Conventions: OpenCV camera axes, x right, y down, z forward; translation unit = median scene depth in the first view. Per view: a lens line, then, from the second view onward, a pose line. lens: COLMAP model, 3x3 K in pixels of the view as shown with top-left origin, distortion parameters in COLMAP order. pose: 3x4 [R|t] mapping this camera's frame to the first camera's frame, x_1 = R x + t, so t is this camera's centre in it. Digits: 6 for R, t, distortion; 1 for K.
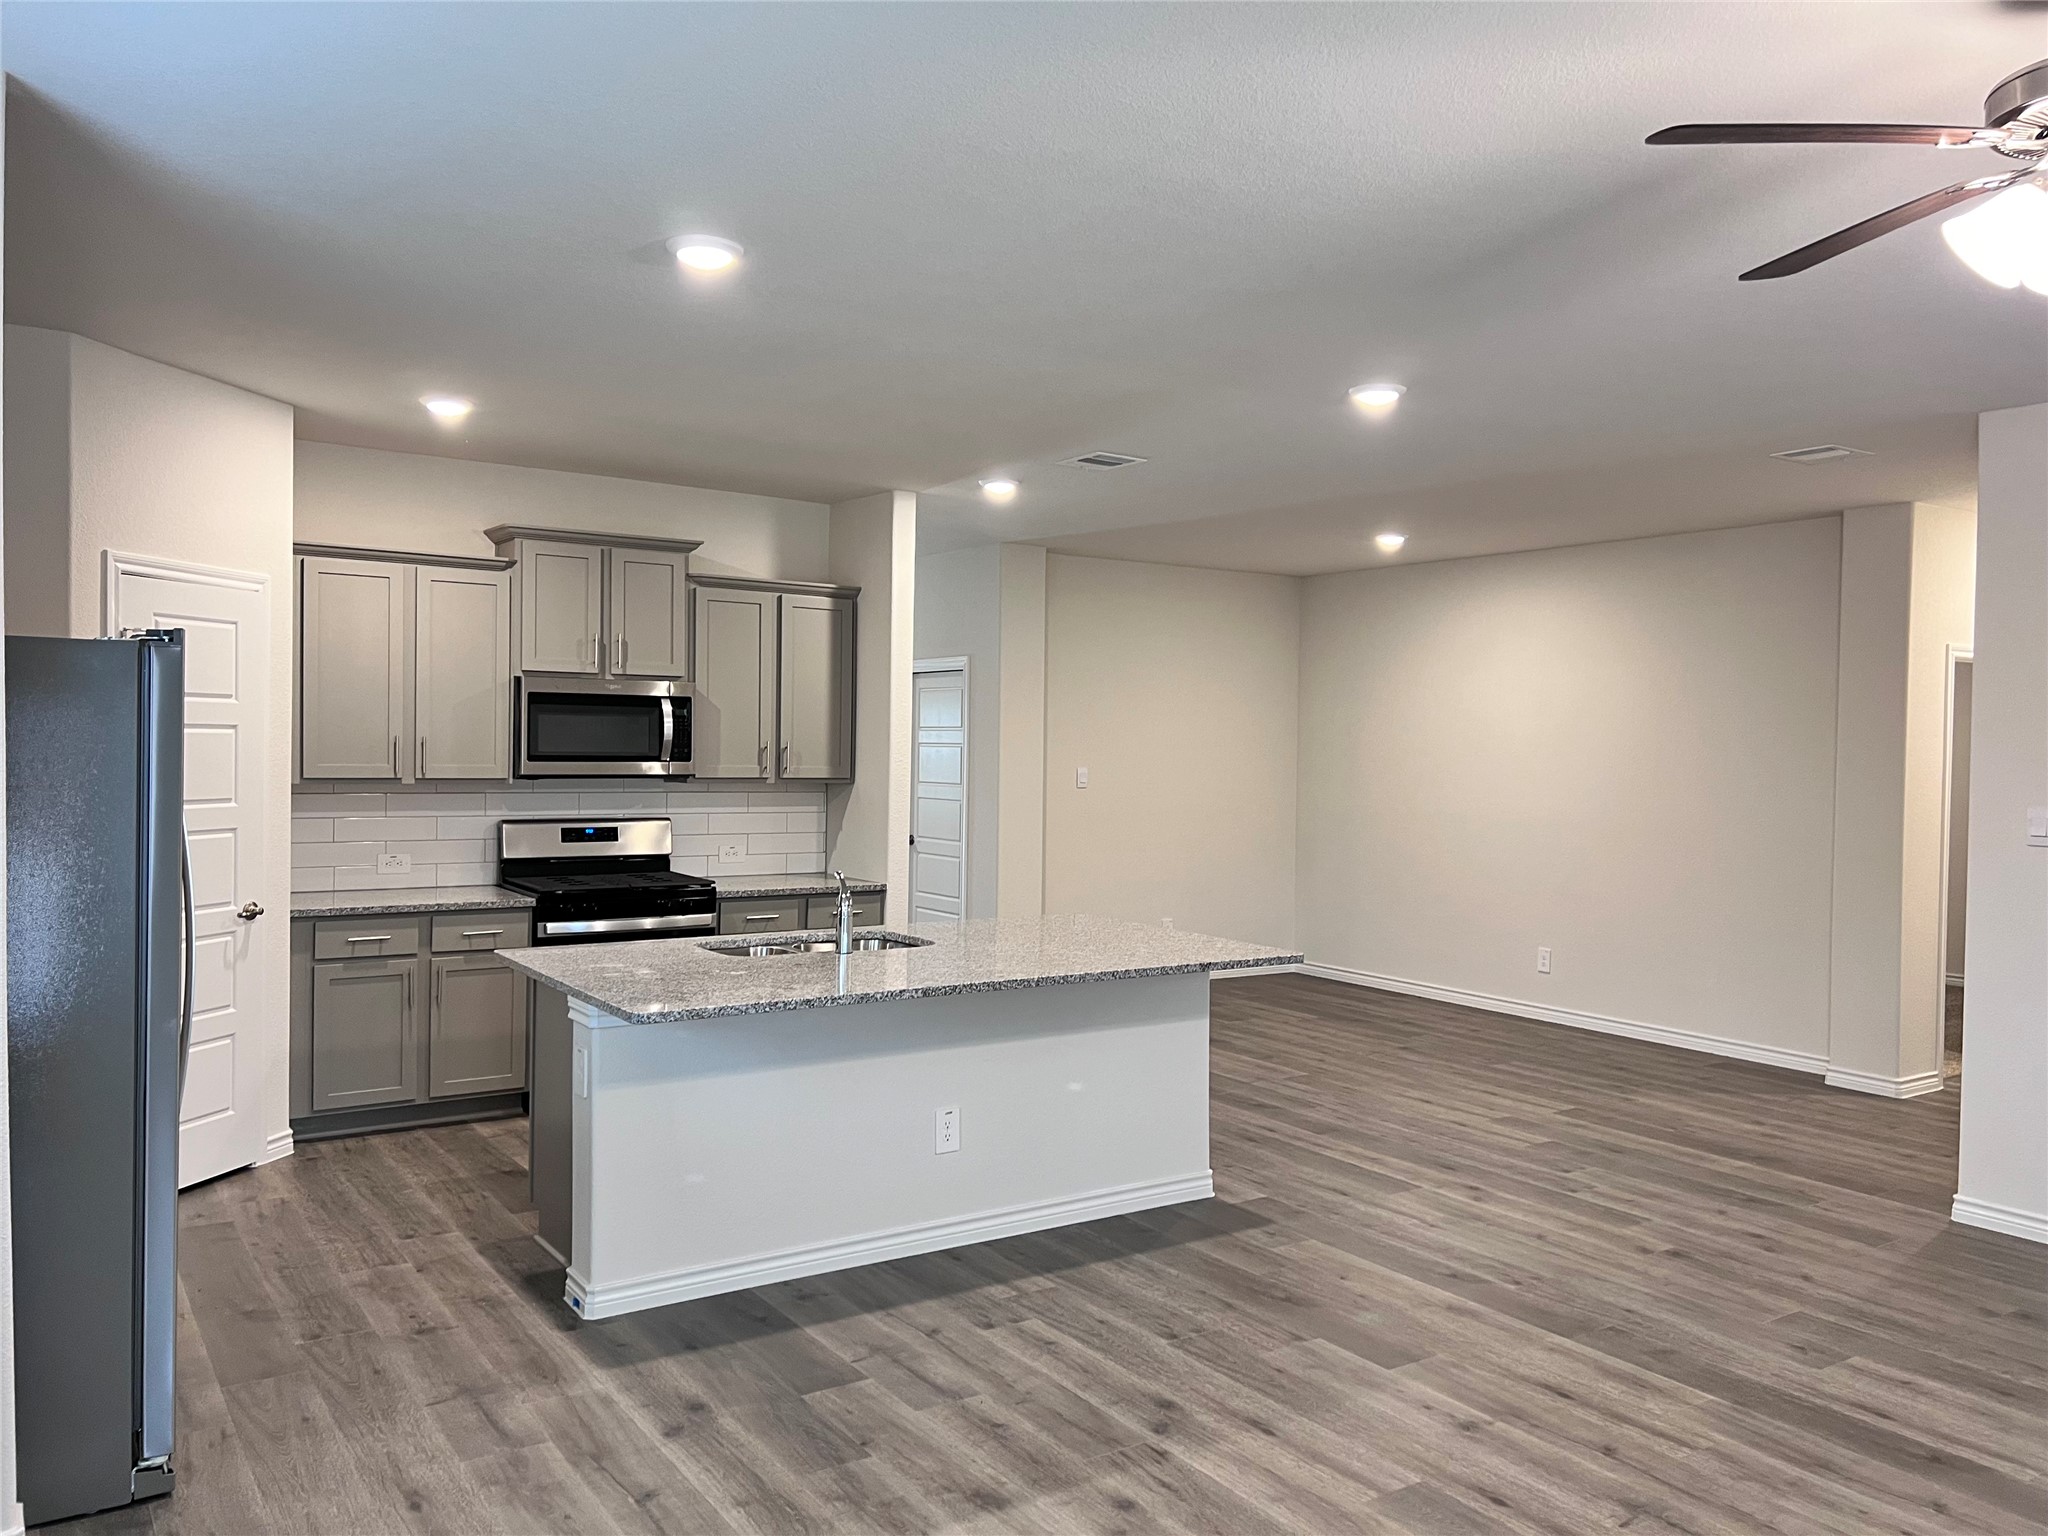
lens RADIAL K [[1546.3, 0, 1024.0], [0, 1546.3, 768.0], [0, 0, 1]] dist [0.023999, -0.010851]
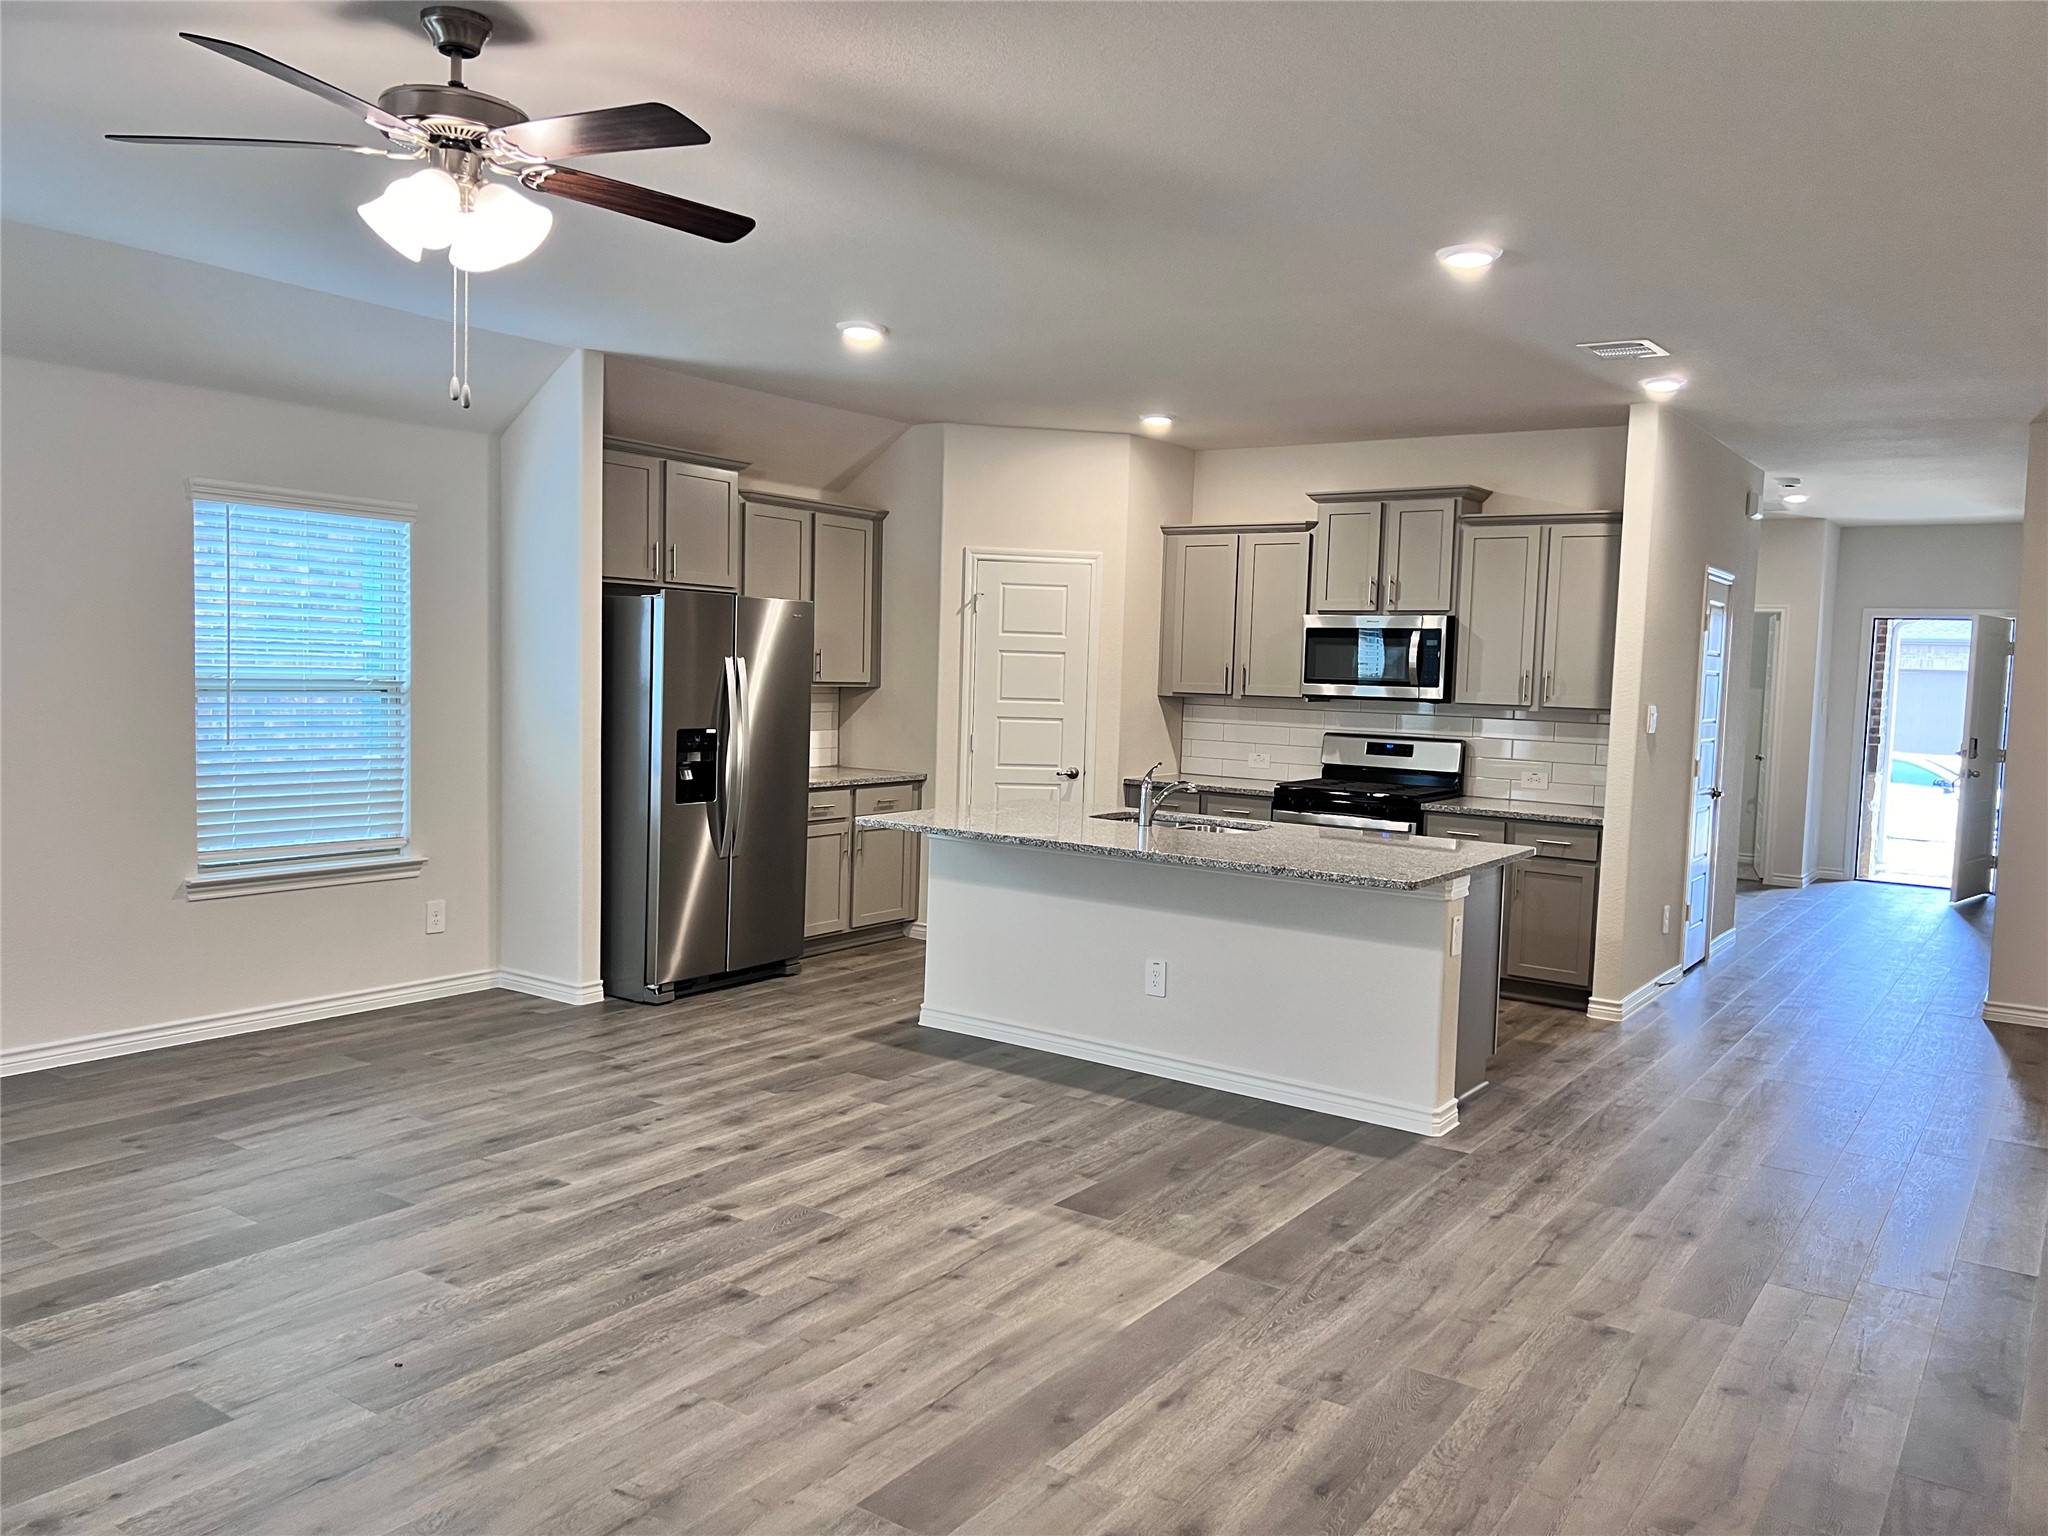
lens RADIAL K [[1525.0, 0, 1024.0], [0, 1525.0, 768.0], [0, 0, 1]] dist [0.070870, -0.087651]
pose [[0.355999, 0.060617, -0.932518, 1.091561], [-0.044462, 0.997863, 0.047891, 0.021482], [0.933428, 0.024412, 0.357933, 0.515164]]
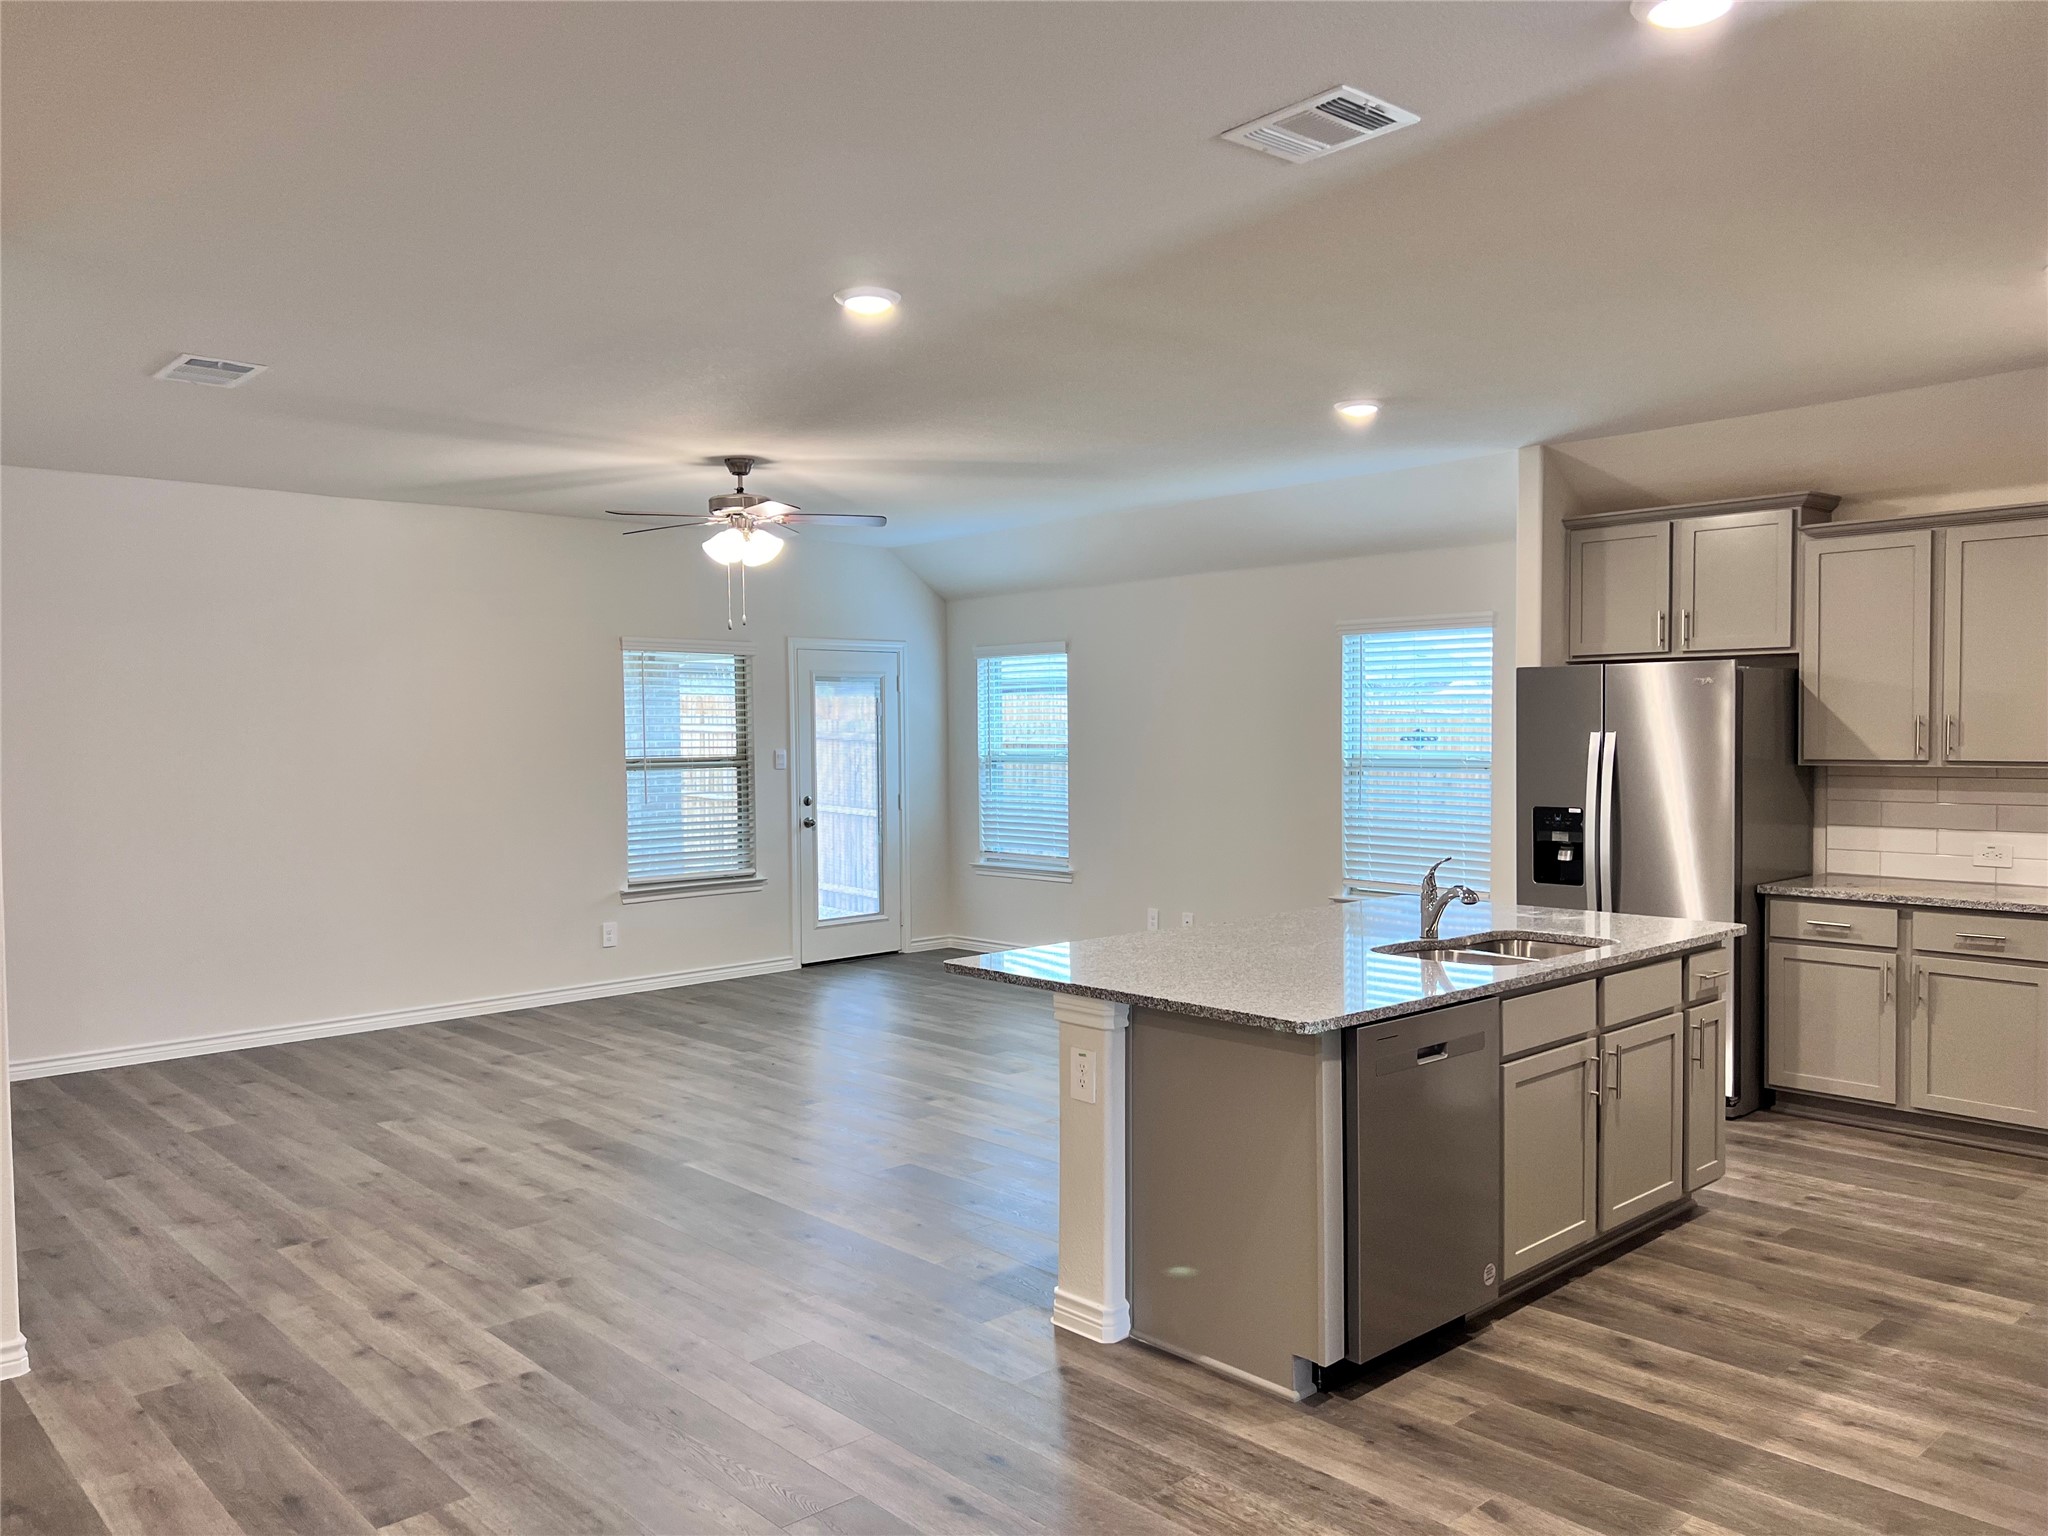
lens RADIAL K [[1525.0, 0, 1024.0], [0, 1525.0, 768.0], [0, 0, 1]] dist [0.070870, -0.087651]
pose [[-0.989036, -0.004358, -0.147607, 0.300202], [-0.011038, 0.998950, 0.044466, -0.026135], [0.147258, 0.045608, -0.988046, 2.089149]]
